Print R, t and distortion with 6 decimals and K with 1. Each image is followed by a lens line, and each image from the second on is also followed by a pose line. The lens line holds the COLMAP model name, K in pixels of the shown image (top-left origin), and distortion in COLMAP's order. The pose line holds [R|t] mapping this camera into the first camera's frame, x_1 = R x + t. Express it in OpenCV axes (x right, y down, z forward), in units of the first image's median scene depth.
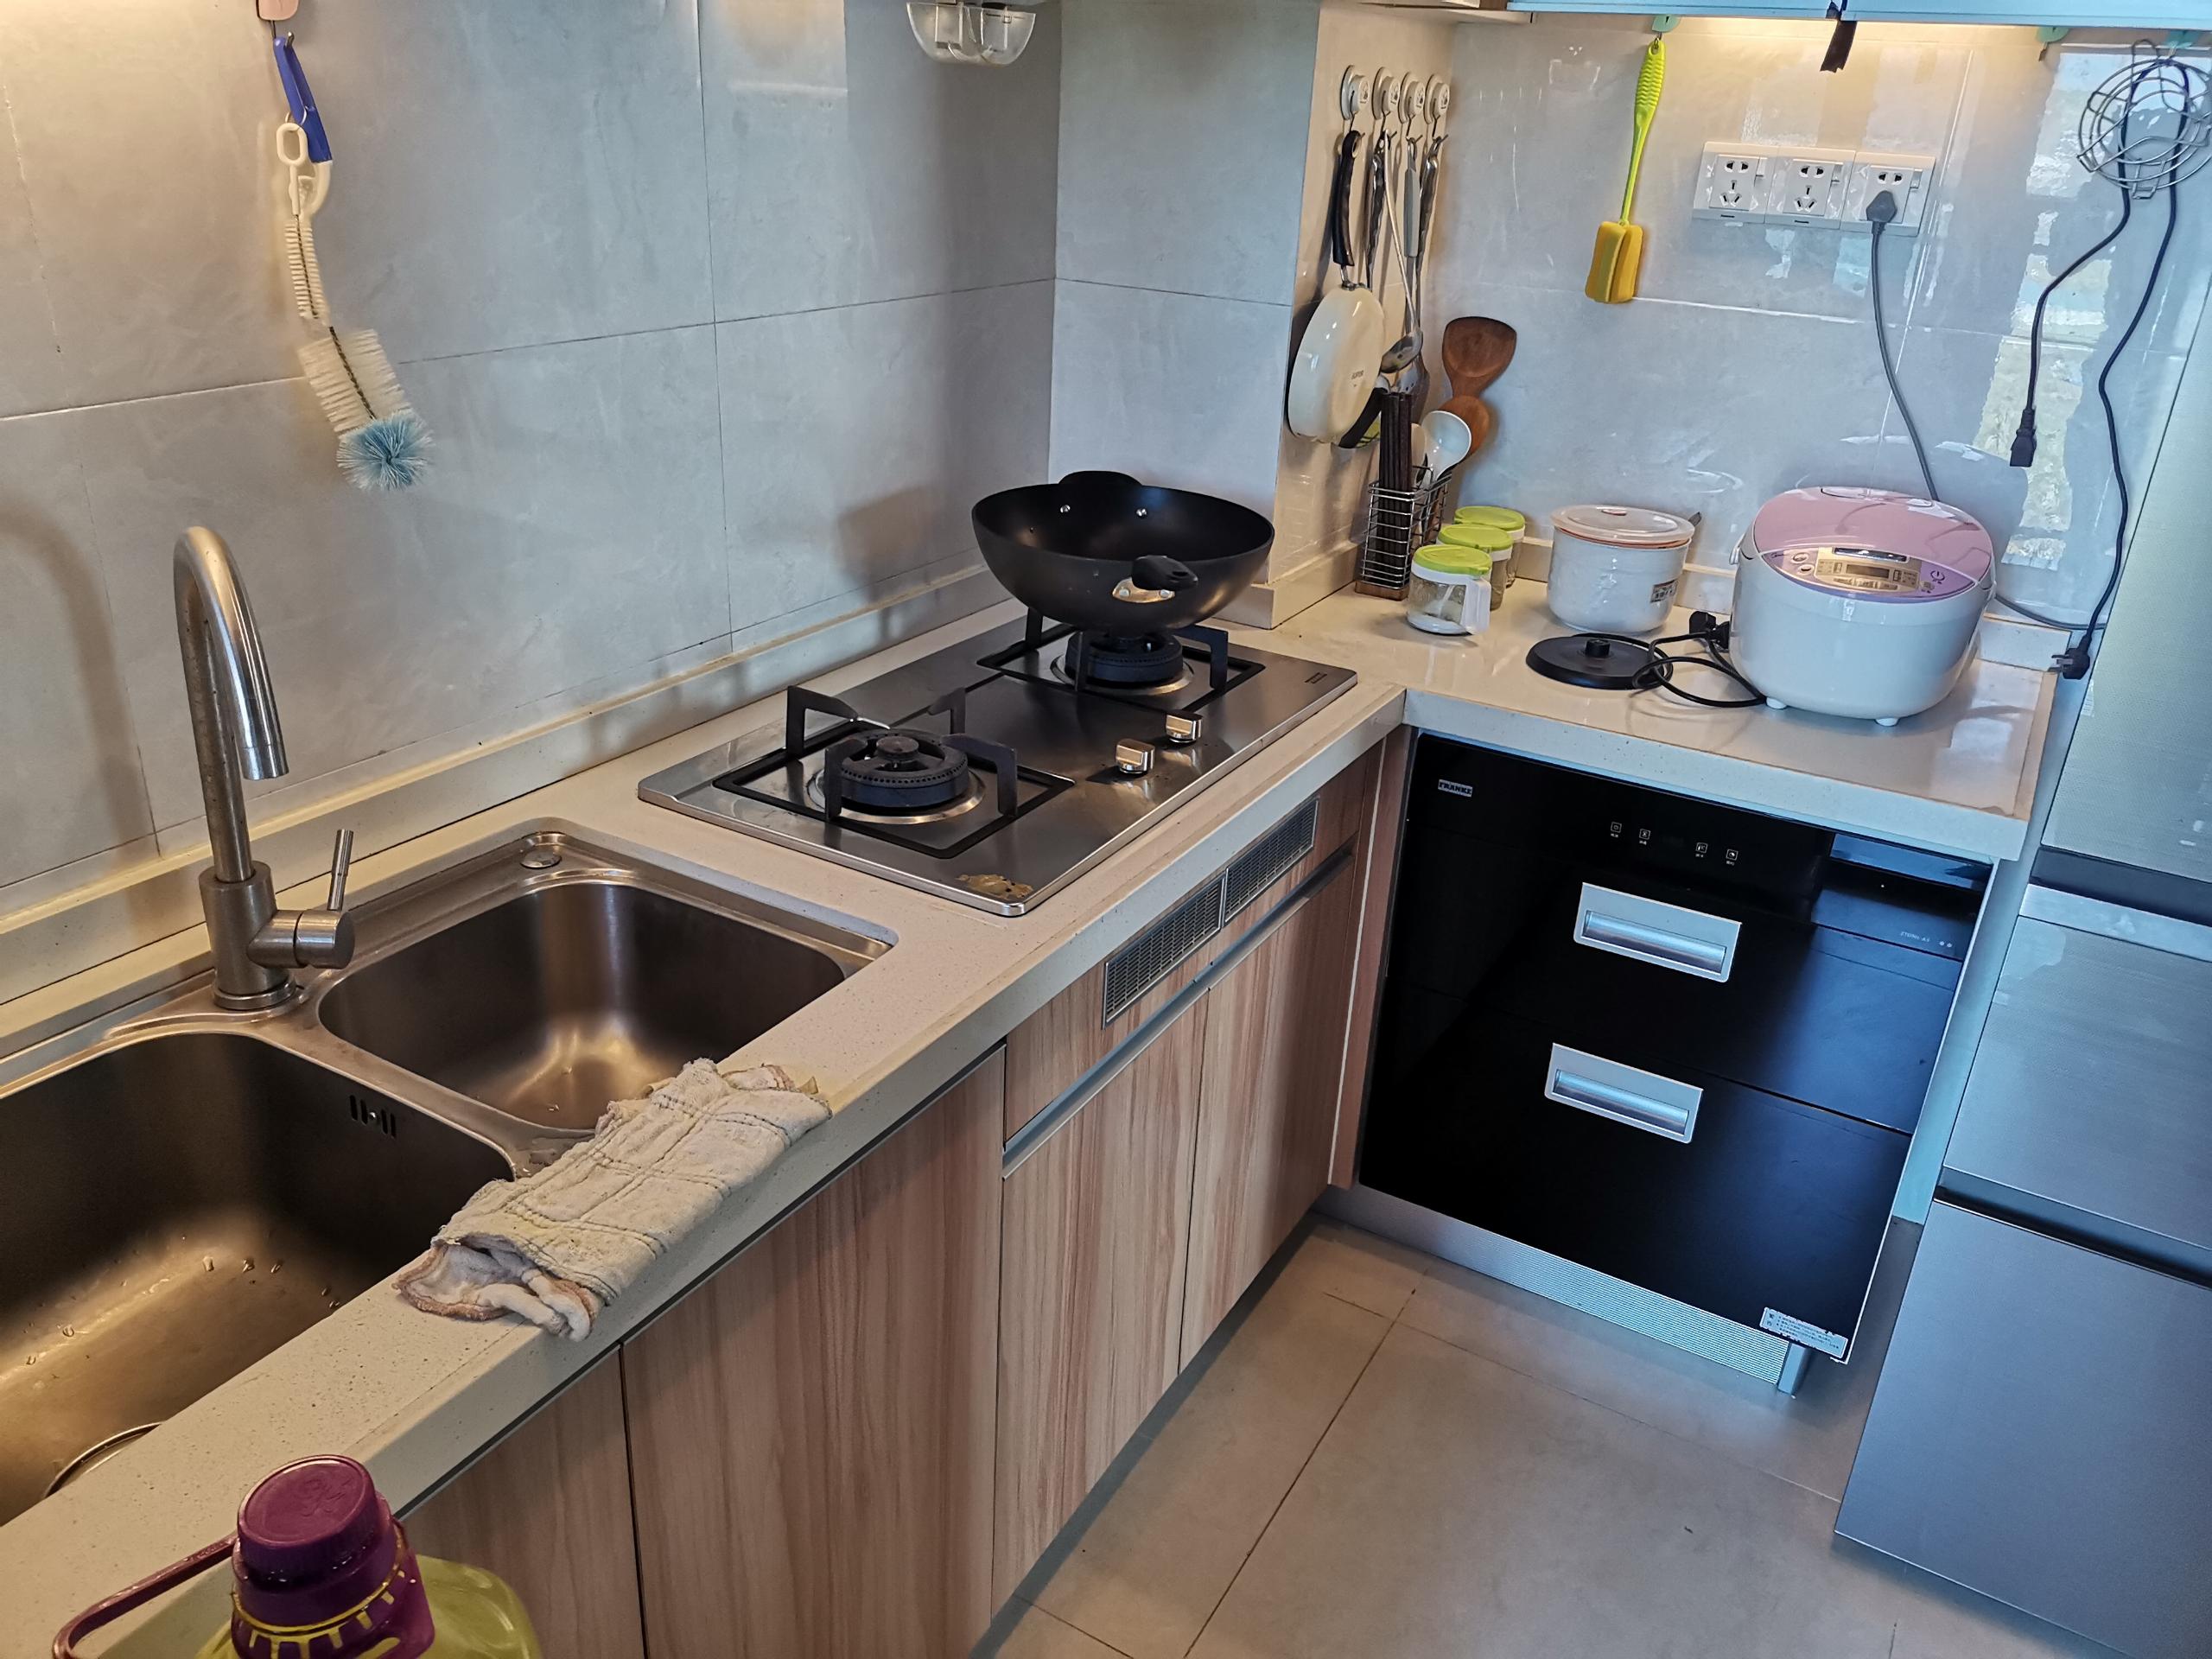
lens RADIAL K [[1662.1, 0, 1102.7], [0, 1662.1, 820.9], [0, 0, 1]] dist [0.104659, -0.122631]
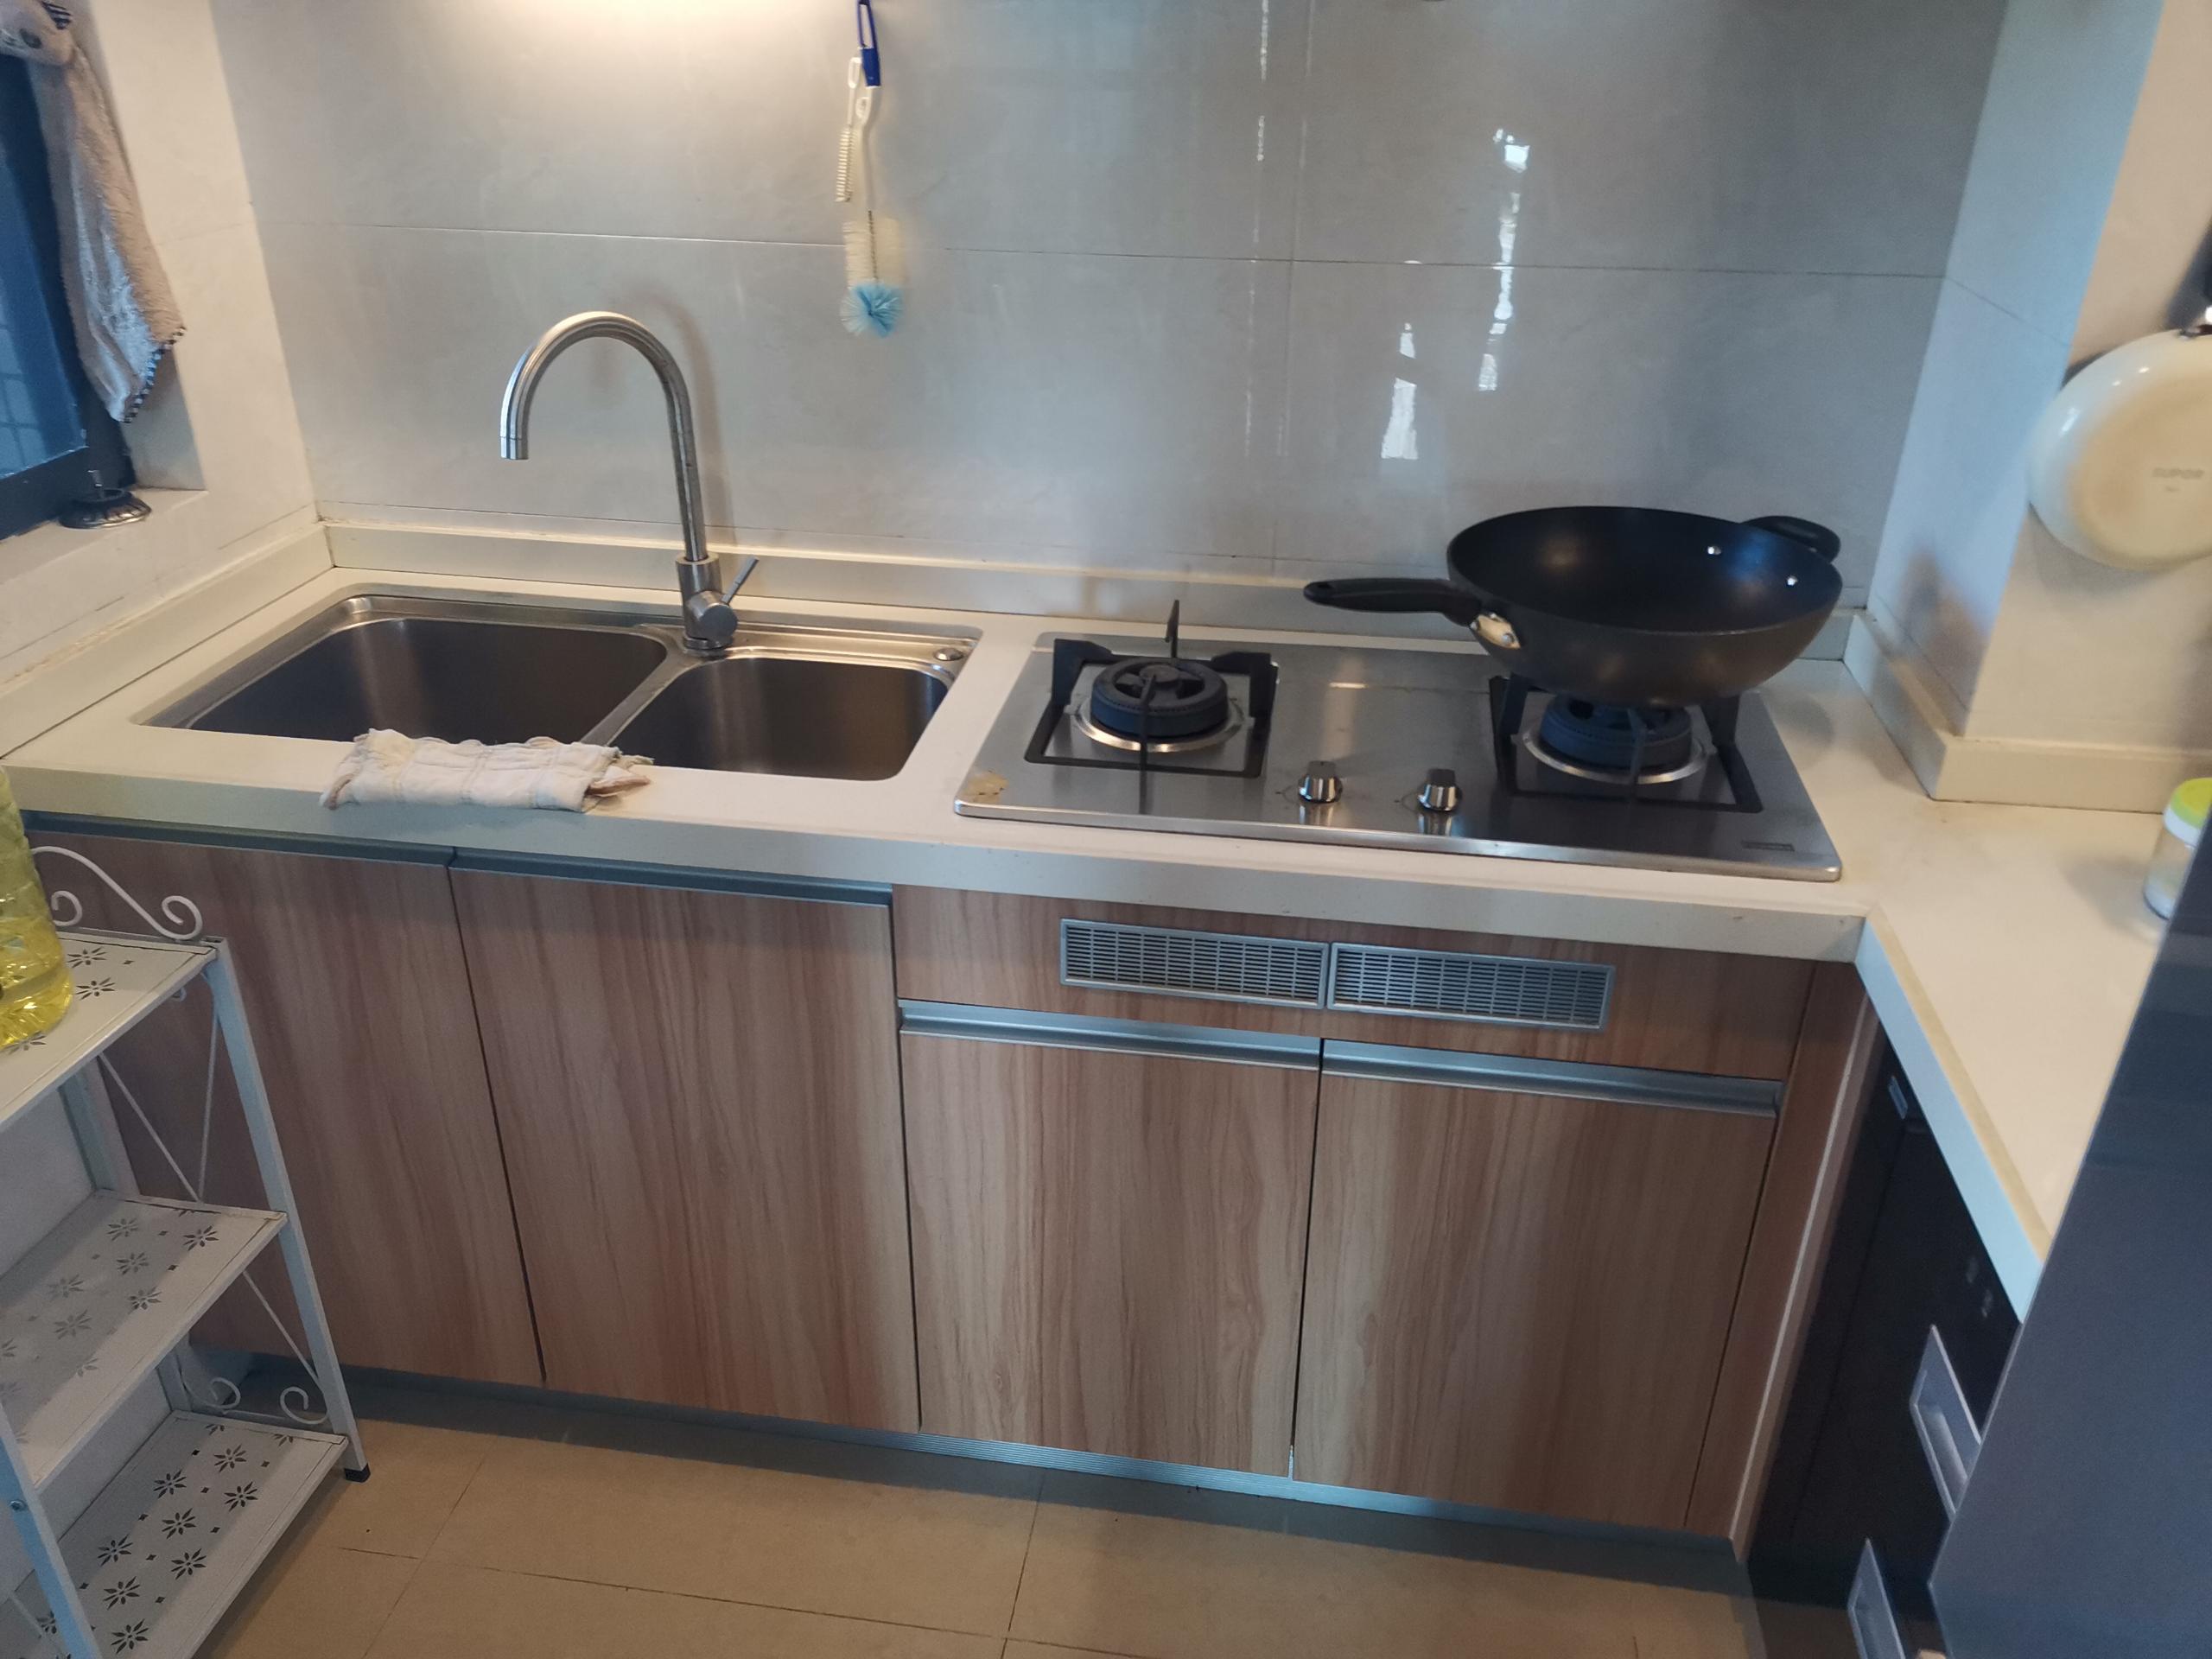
lens RADIAL K [[1662.1, 0, 1102.7], [0, 1662.1, 820.9], [0, 0, 1]] dist [0.104659, -0.122631]
pose [[0.365485, 0.386658, -0.846709, 1.001280], [-0.370471, 0.894914, 0.248756, -0.268680], [0.853916, 0.222765, 0.470323, 0.654640]]
